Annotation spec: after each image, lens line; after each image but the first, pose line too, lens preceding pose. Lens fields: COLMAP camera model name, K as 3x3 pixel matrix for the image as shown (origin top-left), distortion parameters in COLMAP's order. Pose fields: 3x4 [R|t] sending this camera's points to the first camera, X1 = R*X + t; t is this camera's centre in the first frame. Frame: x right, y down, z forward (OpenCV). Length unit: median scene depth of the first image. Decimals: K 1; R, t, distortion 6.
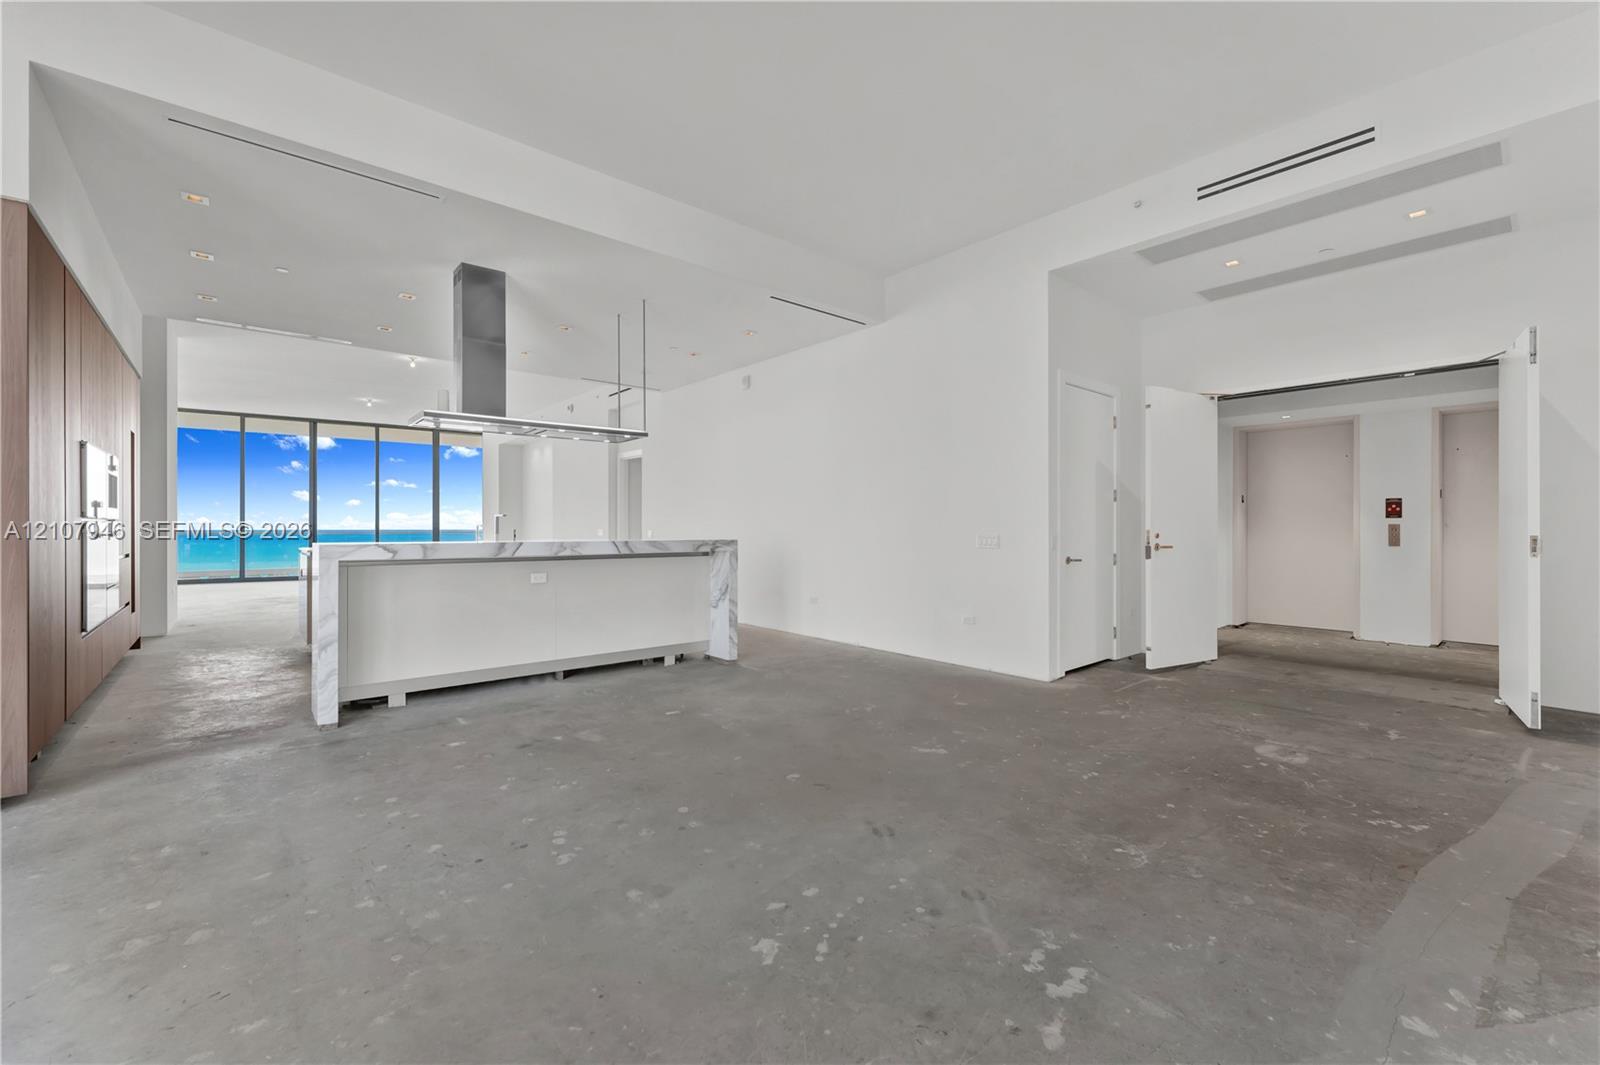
lens RADIAL K [[642.1, 0, 813.7], [0, 642.1, 530.8], [0, 0, 1]] dist [0.000137, 0.000092]
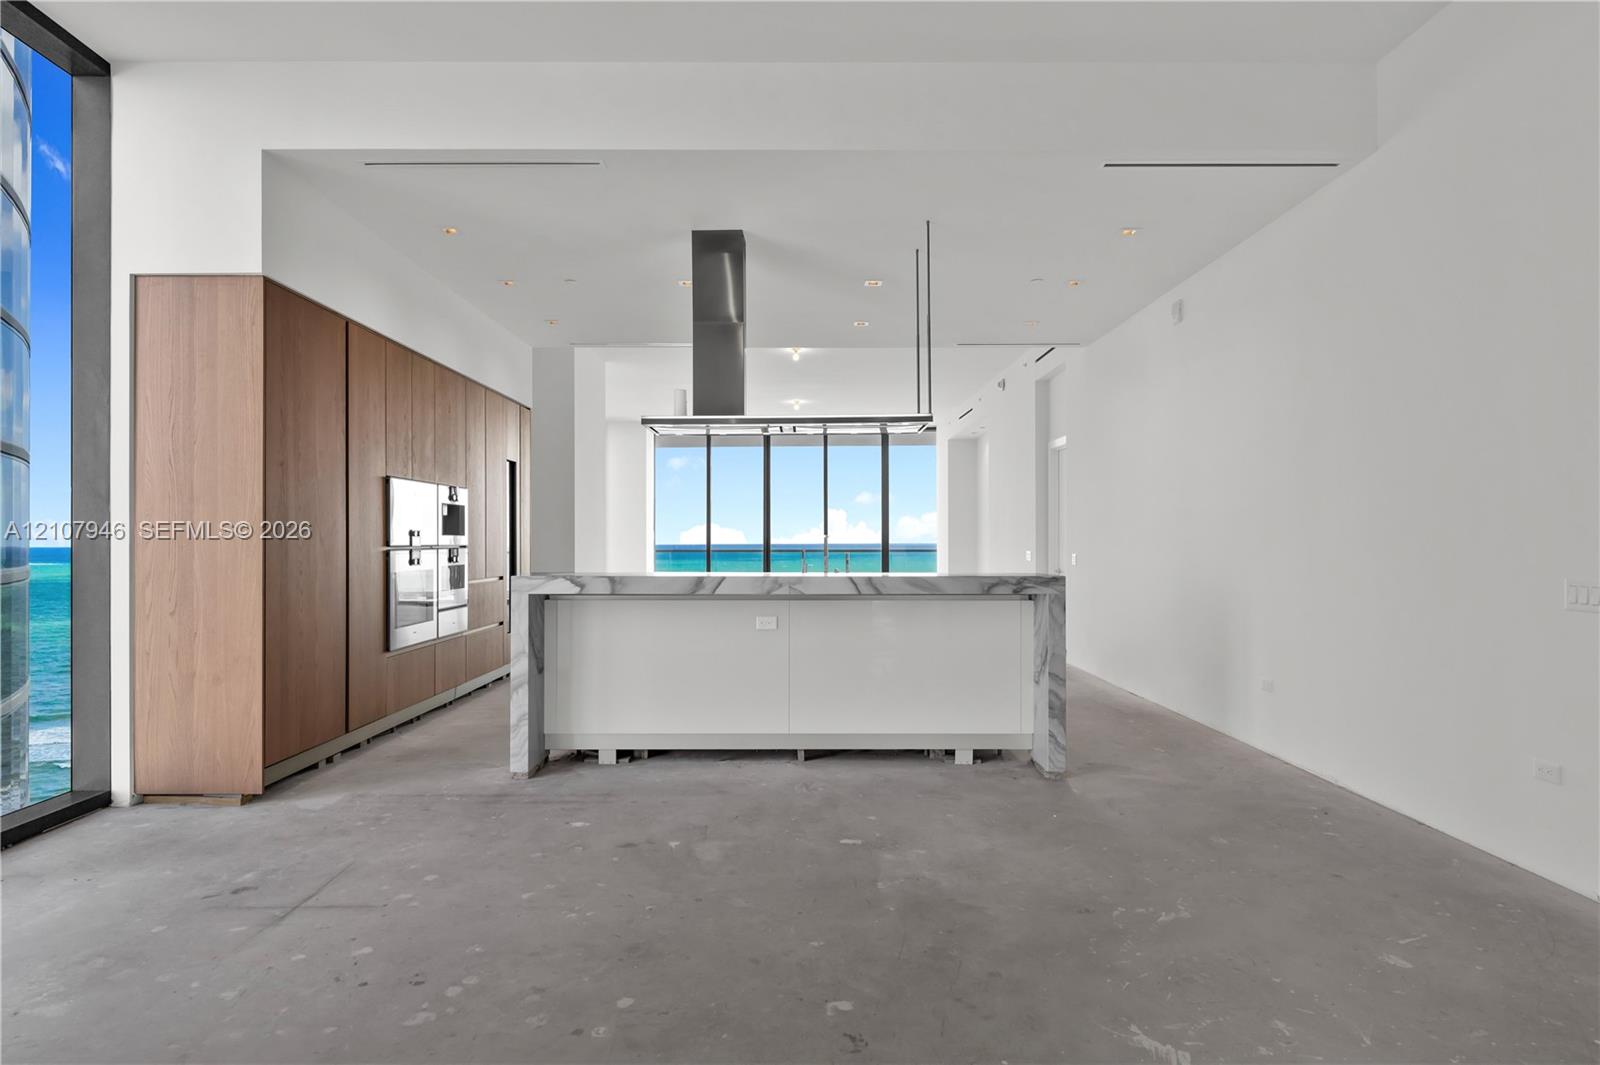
lens RADIAL K [[883.3, 0, 797.9], [0, 883.3, 545.9], [0, 0, 1]] dist [0.002234, -0.000990]
pose [[0.760157, 0.001133, -0.649738, 0.321977], [-0.002277, 0.999997, -0.000920, -0.019356], [0.649735, 0.002179, 0.760157, 0.267275]]
